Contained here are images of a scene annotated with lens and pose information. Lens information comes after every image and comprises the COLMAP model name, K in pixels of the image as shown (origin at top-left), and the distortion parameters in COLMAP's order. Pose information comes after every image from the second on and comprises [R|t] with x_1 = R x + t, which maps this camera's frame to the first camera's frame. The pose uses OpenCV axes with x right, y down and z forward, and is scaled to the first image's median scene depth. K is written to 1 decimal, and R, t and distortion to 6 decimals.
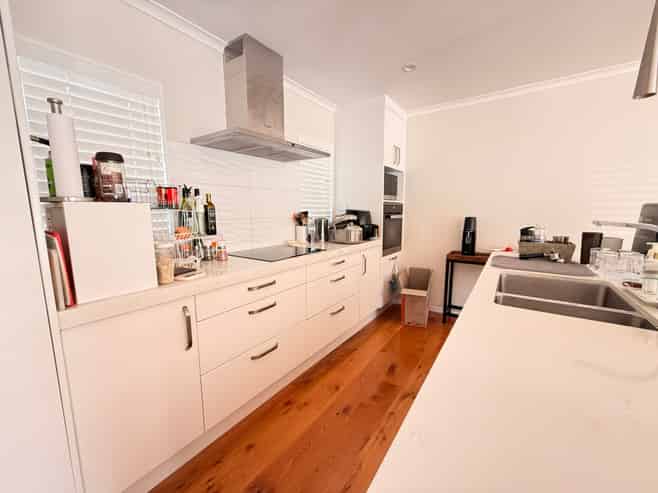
lens RADIAL K [[264.2, 0, 330.7], [0, 264.2, 246.1], [0, 0, 1]] dist [0.003268, 0.000218]
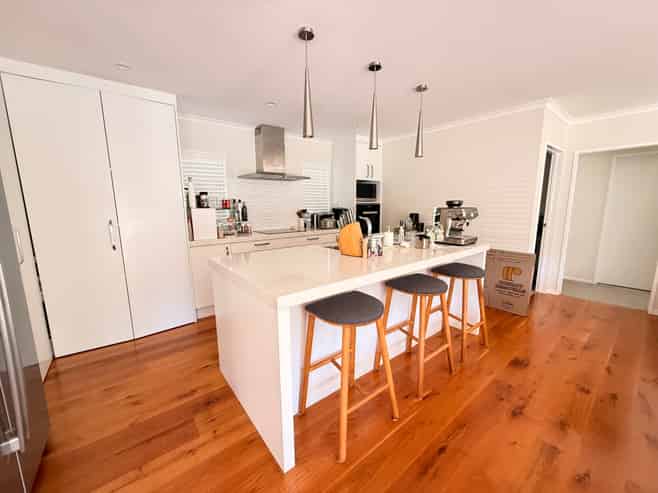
lens RADIAL K [[264.2, 0, 328.0], [0, 264.2, 245.5], [0, 0, 1]] dist [0.003268, 0.000218]
pose [[0.958193, 0.044057, -0.282711, 0.738478], [-0.037337, 0.998878, 0.029116, 0.061090], [0.283677, -0.017343, 0.958763, -0.788752]]
